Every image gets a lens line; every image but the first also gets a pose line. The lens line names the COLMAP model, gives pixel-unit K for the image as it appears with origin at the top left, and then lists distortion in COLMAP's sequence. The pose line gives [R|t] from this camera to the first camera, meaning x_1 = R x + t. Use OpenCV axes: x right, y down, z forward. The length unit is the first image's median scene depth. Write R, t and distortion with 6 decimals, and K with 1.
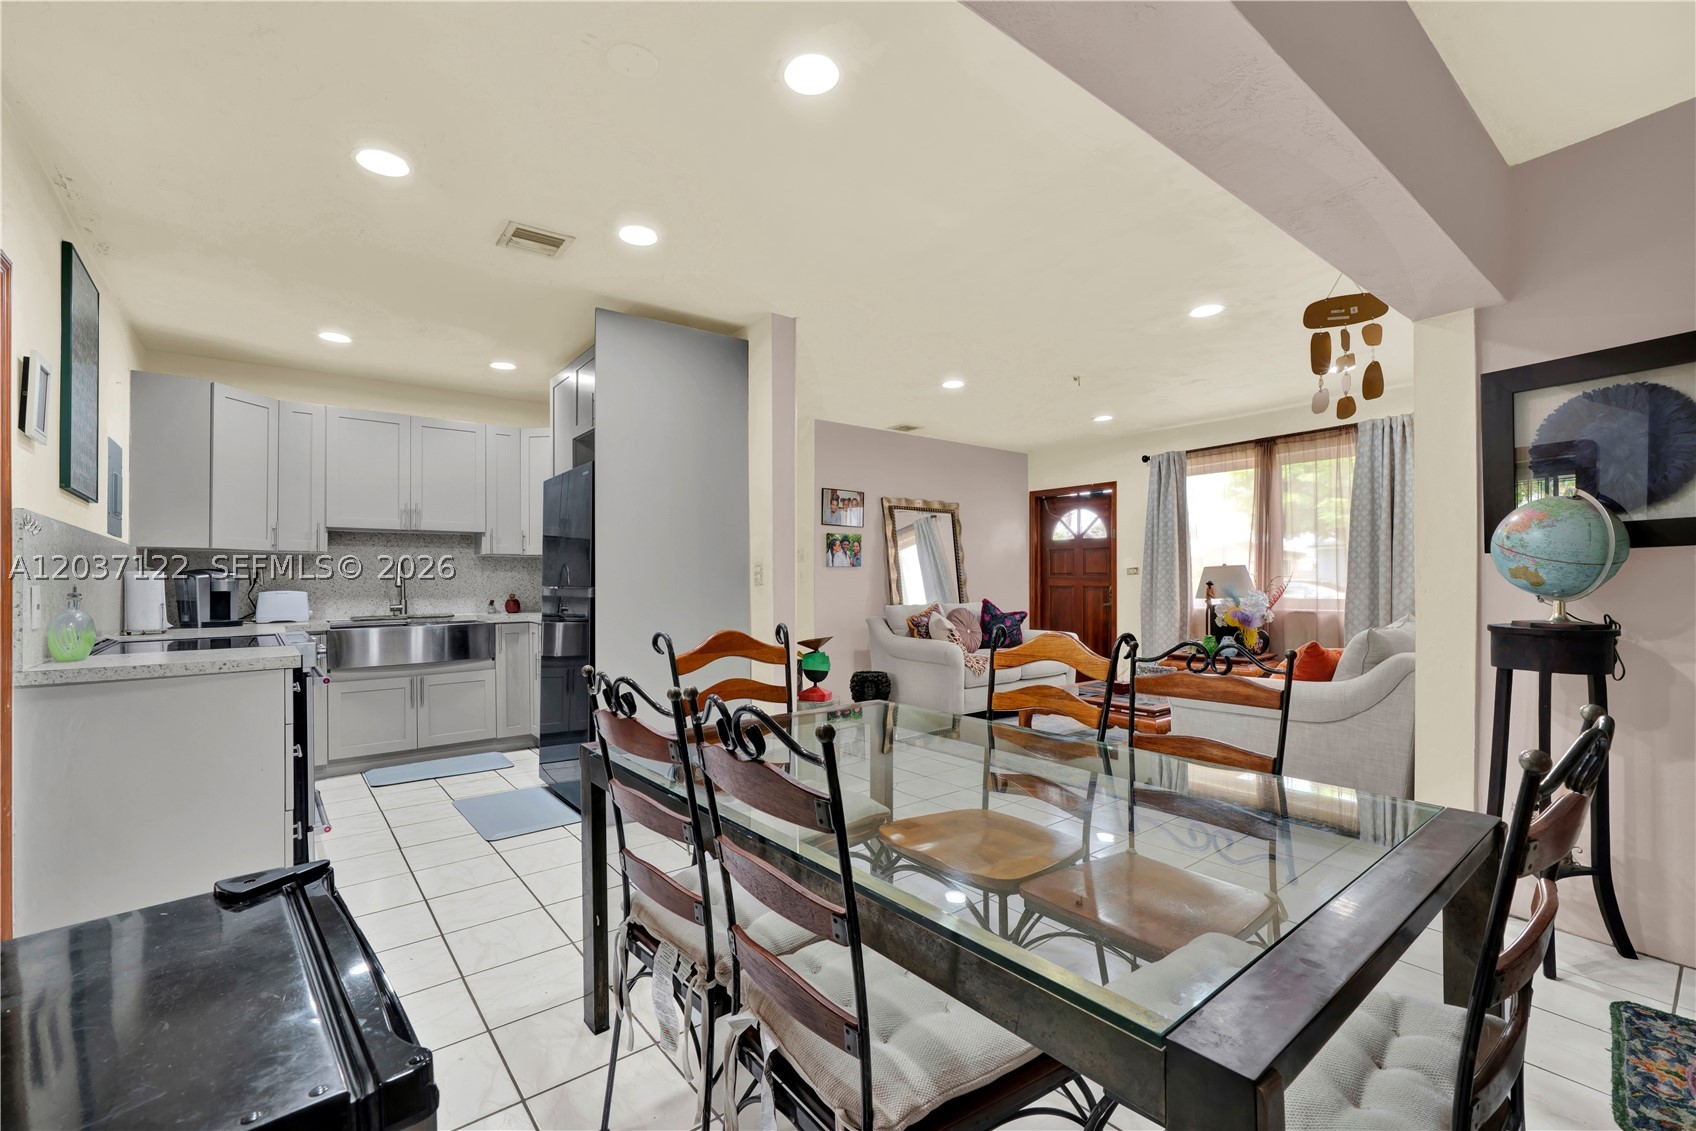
lens RADIAL K [[720.4, 0, 854.7], [0, 720.4, 583.5], [0, 0, 1]] dist [-0.005717, -0.001304]
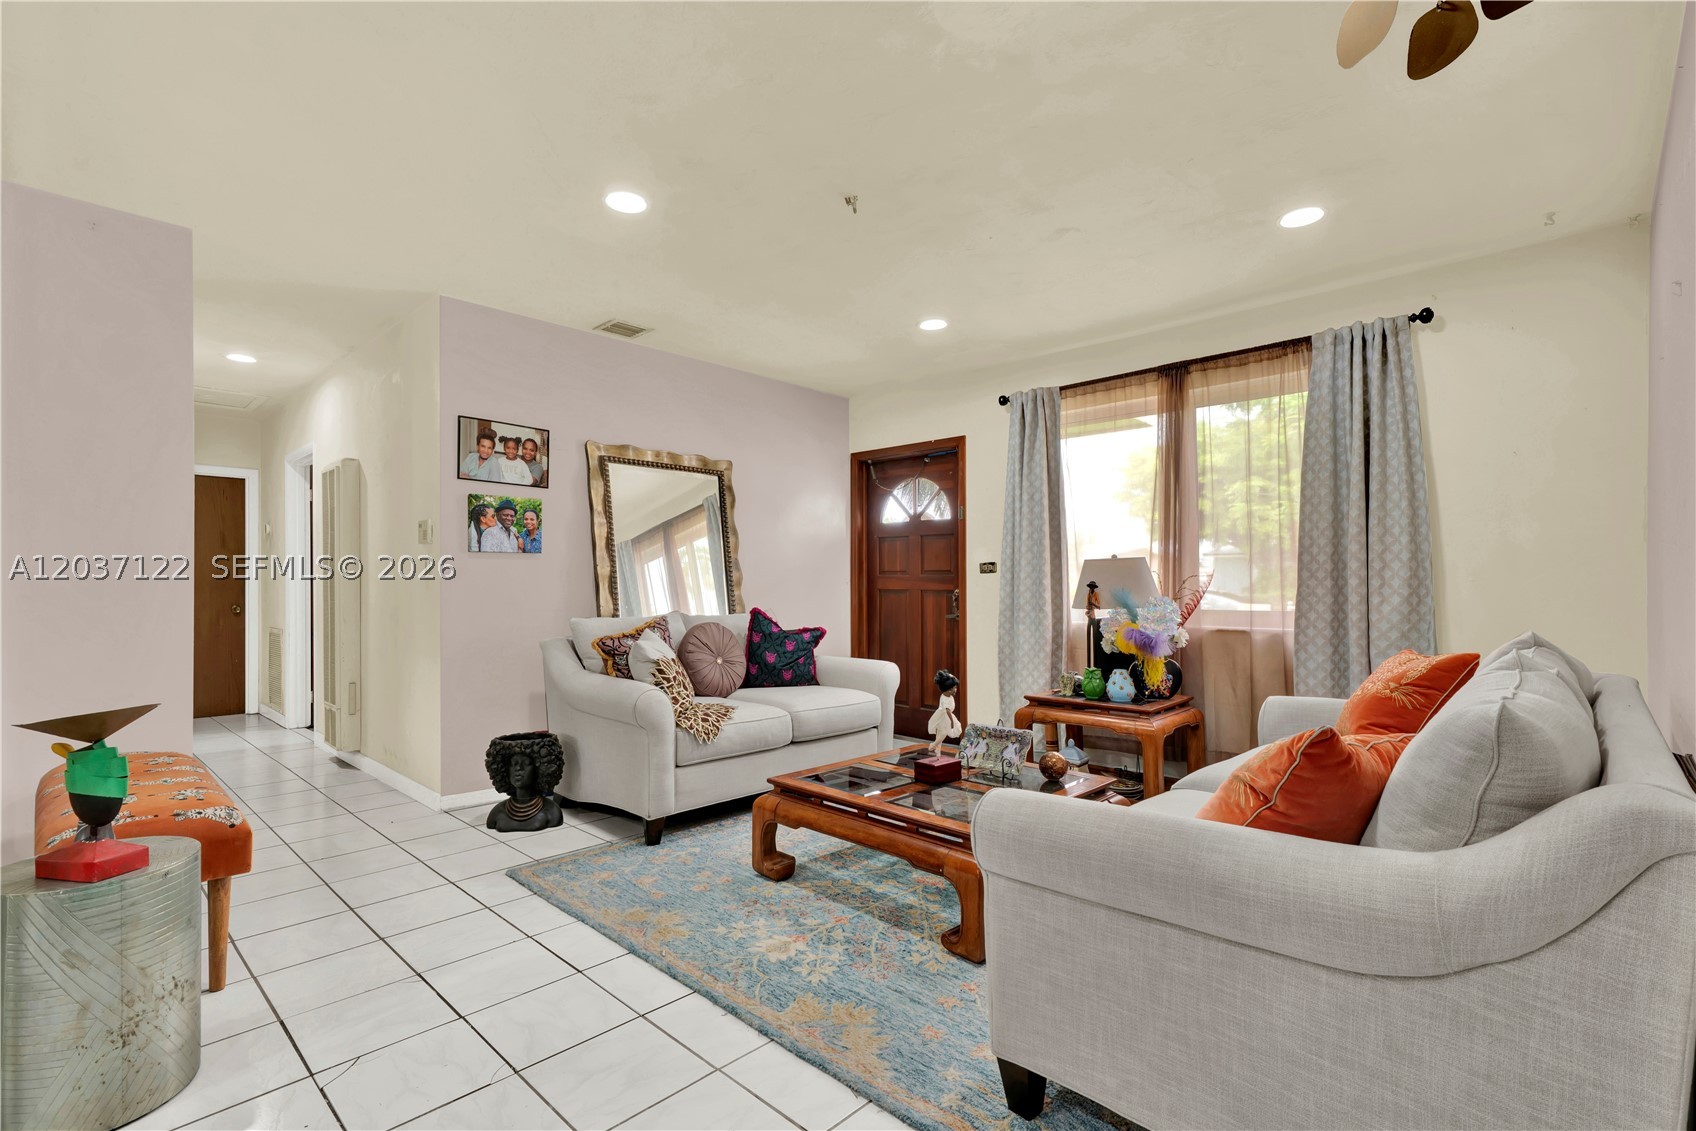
lens RADIAL K [[771.6, 0, 846.6], [0, 771.6, 573.7], [0, 0, 1]] dist [0.006005, -0.006910]
pose [[0.990945, 0.009897, 0.133900, 0.199884], [-0.007070, 0.999742, -0.021578, 0.006146], [-0.134079, 0.020436, 0.990760, 0.377831]]
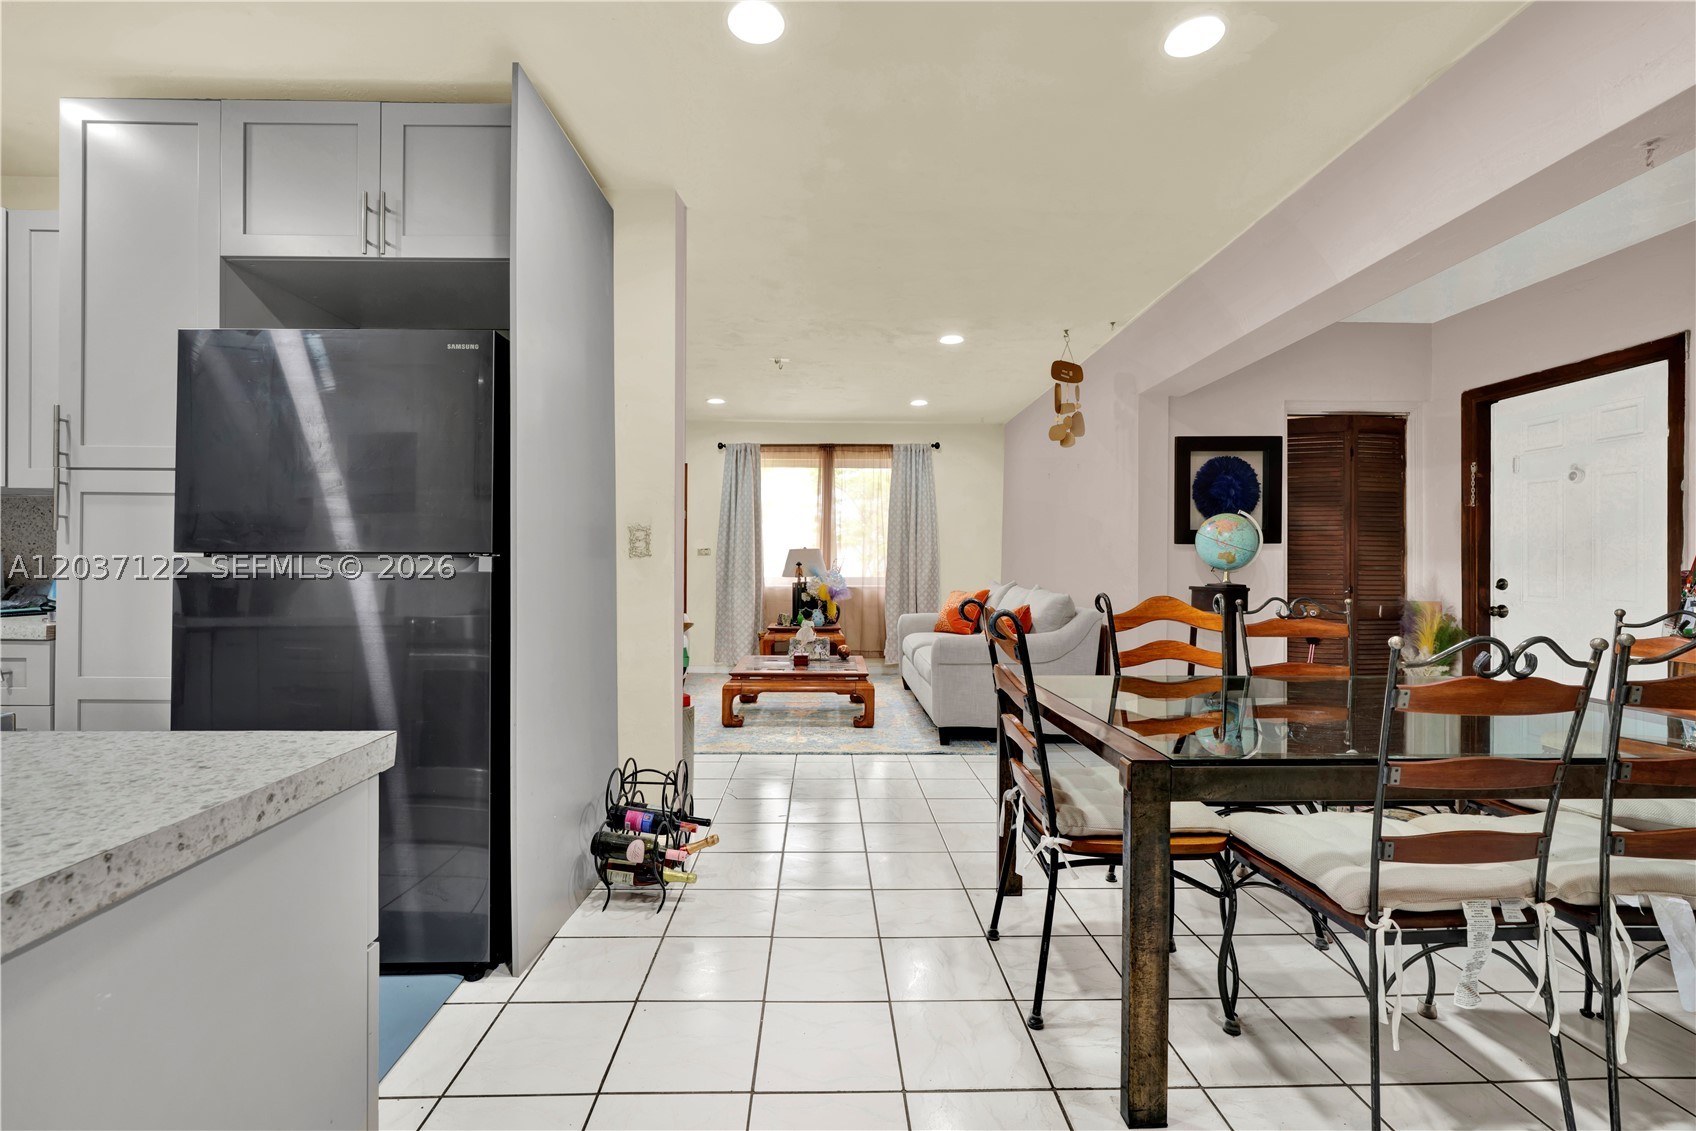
lens RADIAL K [[720.4, 0, 862.9], [0, 720.4, 572.8], [0, 0, 1]] dist [-0.005717, -0.001304]
pose [[0.587672, -0.000773, 0.809099, -0.388368], [-0.003637, 0.999987, 0.003597, 0.009486], [-0.809091, -0.005057, 0.587662, 0.267355]]
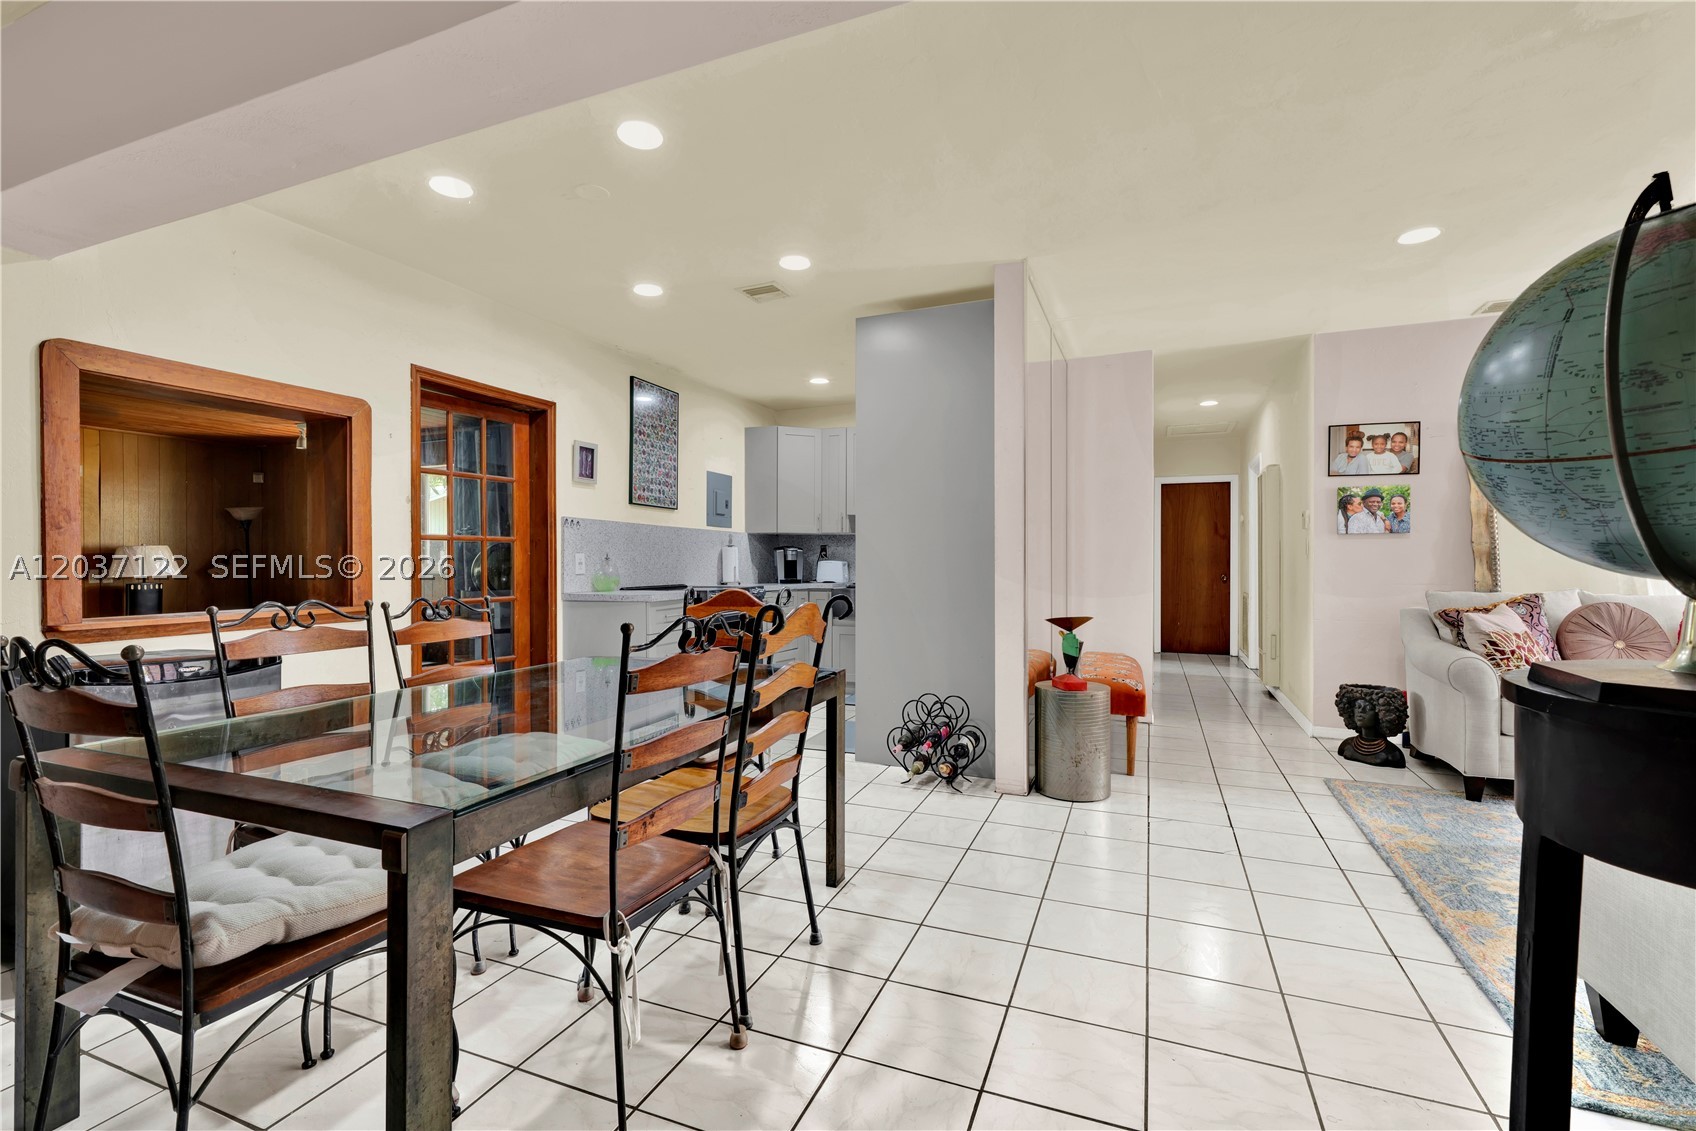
lens RADIAL K [[771.6, 0, 854.6], [0, 771.6, 578.3], [0, 0, 1]] dist [0.006005, -0.006910]
pose [[0.489032, 0.026494, -0.871863, 0.440497], [-0.006626, 0.999623, 0.026660, 0.003167], [0.872241, -0.007260, 0.489023, 0.224279]]
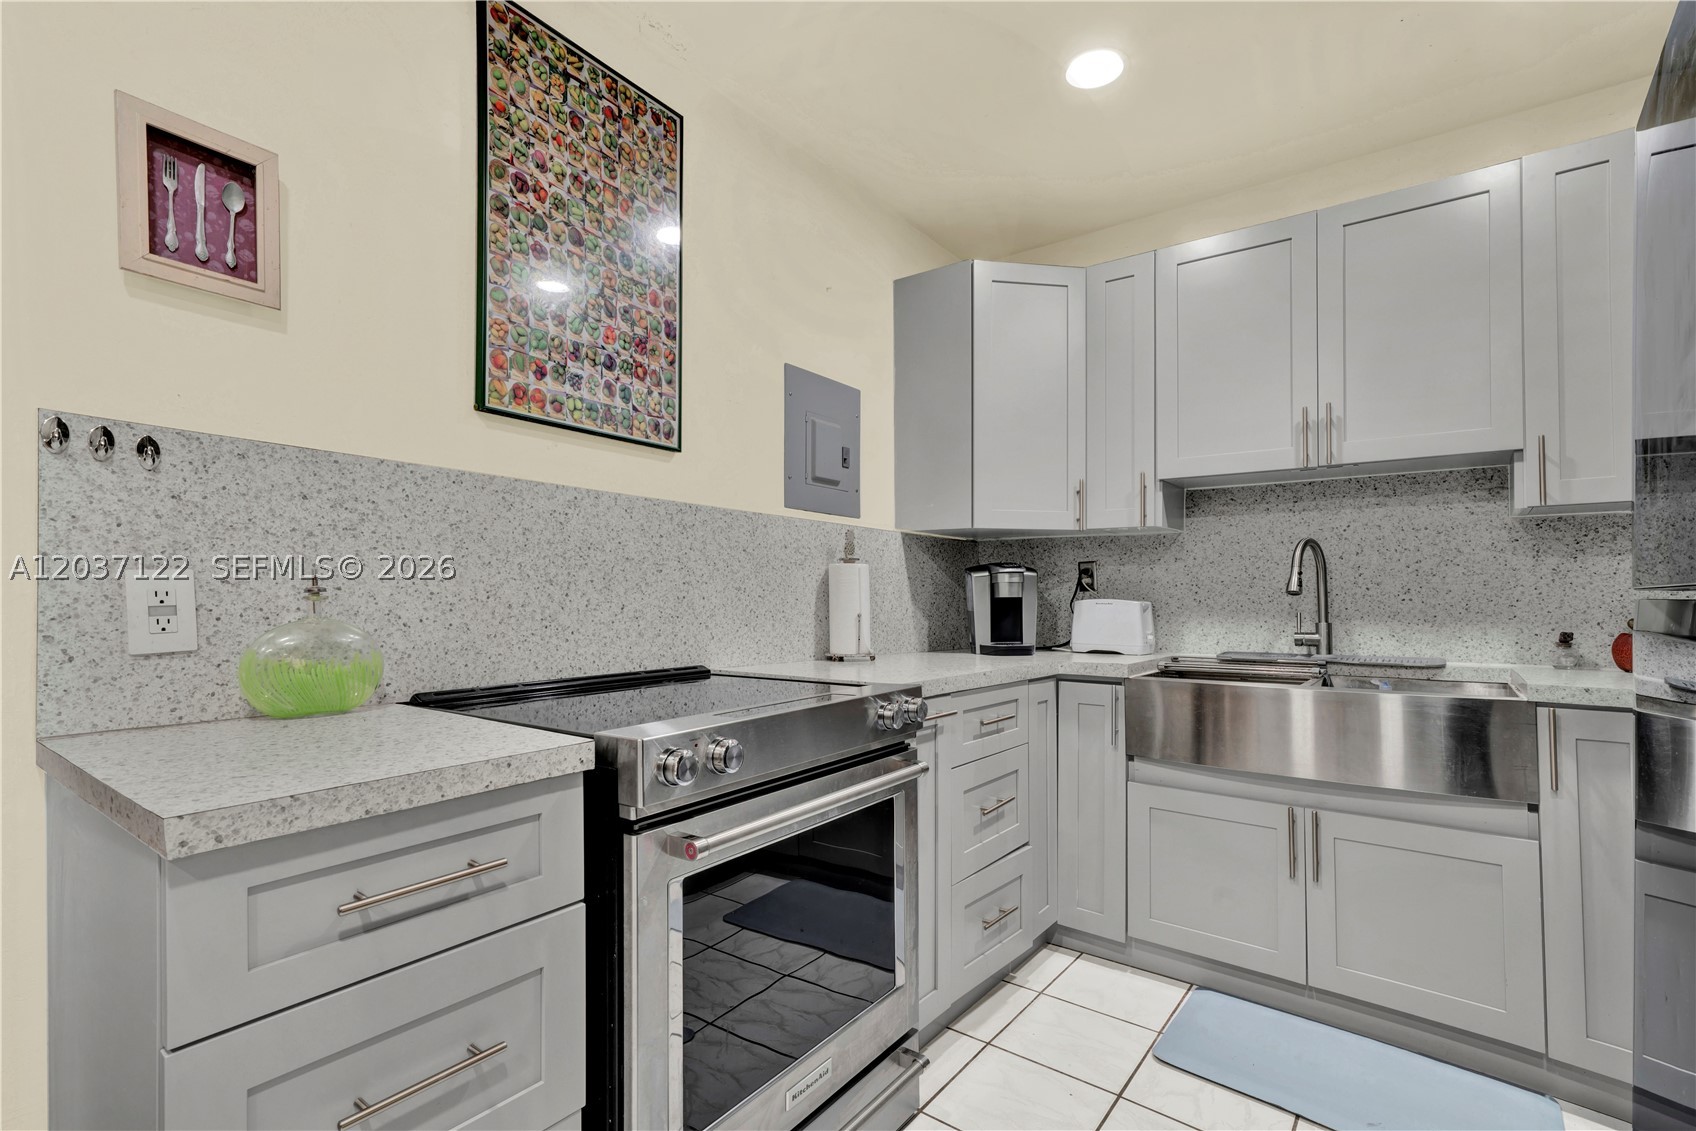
lens RADIAL K [[771.6, 0, 843.7], [0, 771.6, 589.6], [0, 0, 1]] dist [0.006005, -0.006910]
pose [[0.226527, -0.001654, -0.974003, -0.185787], [-0.010477, 0.999937, -0.004134, 0.005554], [0.973948, 0.011141, 0.226496, 0.506059]]
